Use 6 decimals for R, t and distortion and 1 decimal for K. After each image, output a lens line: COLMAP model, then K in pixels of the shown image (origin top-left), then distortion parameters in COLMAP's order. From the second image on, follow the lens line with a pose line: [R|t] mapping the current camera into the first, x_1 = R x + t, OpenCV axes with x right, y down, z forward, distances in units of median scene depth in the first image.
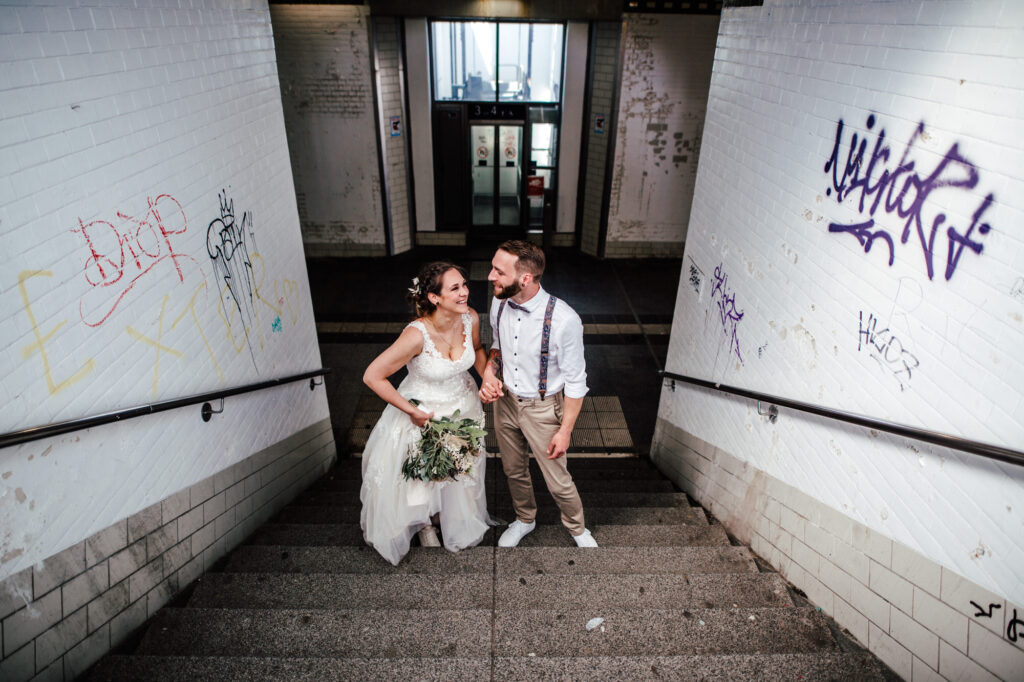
lens RADIAL K [[578.6, 0, 514.5], [0, 578.6, 341.9], [0, 0, 1]] dist [-0.017580, -0.003492]
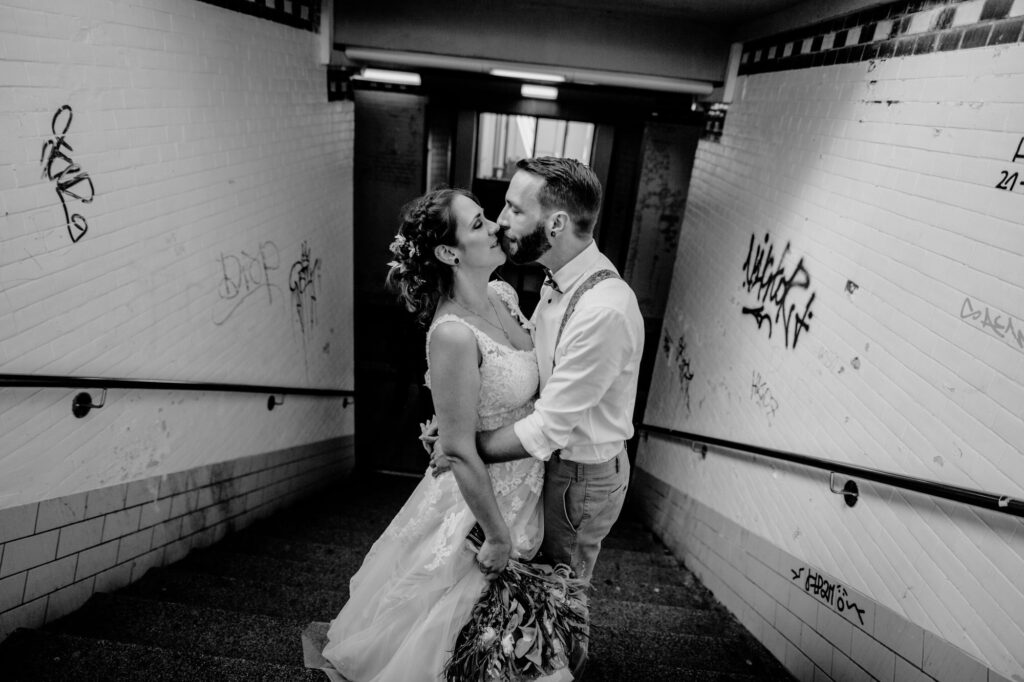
lens RADIAL K [[578.6, 0, 512.1], [0, 578.6, 342.6], [0, 0, 1]] dist [-0.017580, -0.003492]
pose [[0.993808, 0.099987, -0.048461, 0.062701], [-0.104834, 0.988301, -0.110772, 0.068641], [0.036818, 0.115167, 0.992664, -0.293808]]
